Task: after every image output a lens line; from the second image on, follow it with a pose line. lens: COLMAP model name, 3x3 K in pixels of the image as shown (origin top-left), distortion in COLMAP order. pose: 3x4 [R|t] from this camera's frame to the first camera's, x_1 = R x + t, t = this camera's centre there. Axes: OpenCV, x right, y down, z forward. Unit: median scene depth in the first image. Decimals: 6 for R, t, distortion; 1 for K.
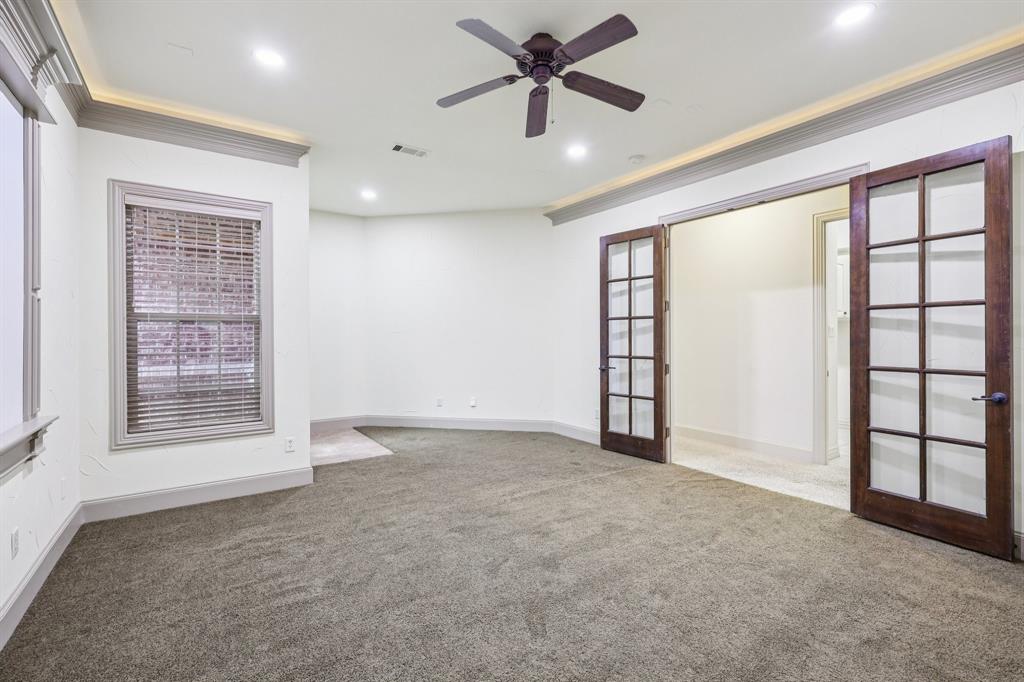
lens RADIAL K [[457.2, 0, 517.0], [0, 457.2, 336.7], [0, 0, 1]] dist [0.002131, 0.000684]
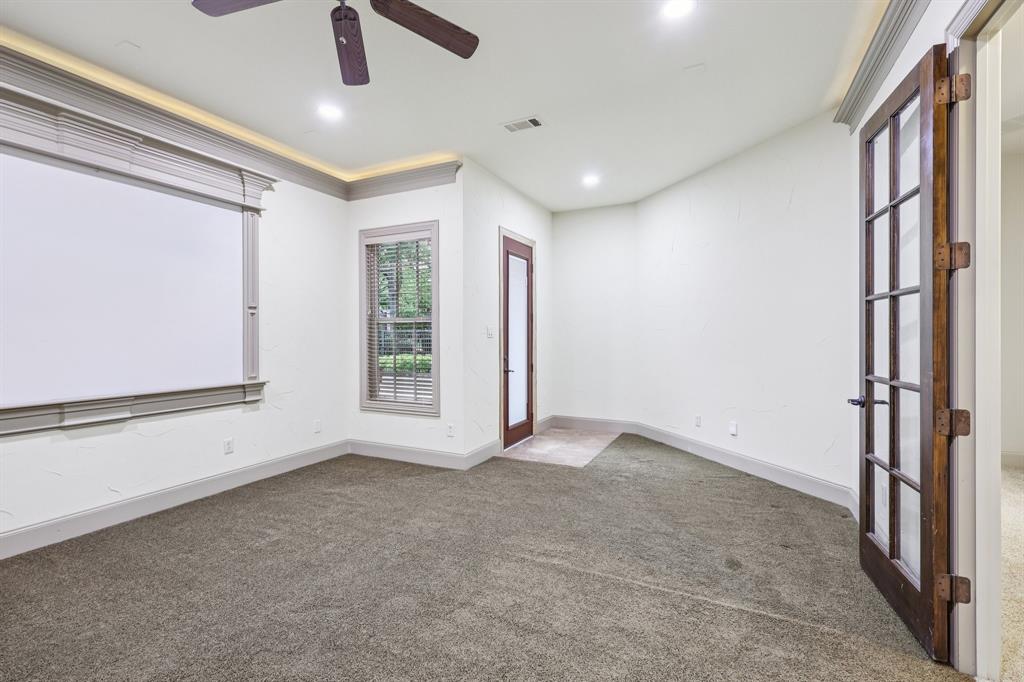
lens RADIAL K [[457.2, 0, 505.5], [0, 457.2, 337.0], [0, 0, 1]] dist [0.002131, 0.000684]
pose [[0.484821, 0.005968, -0.874593, 0.606187], [-0.001289, 0.999981, 0.006109, -0.001724], [0.874612, -0.001835, 0.484820, 0.621582]]
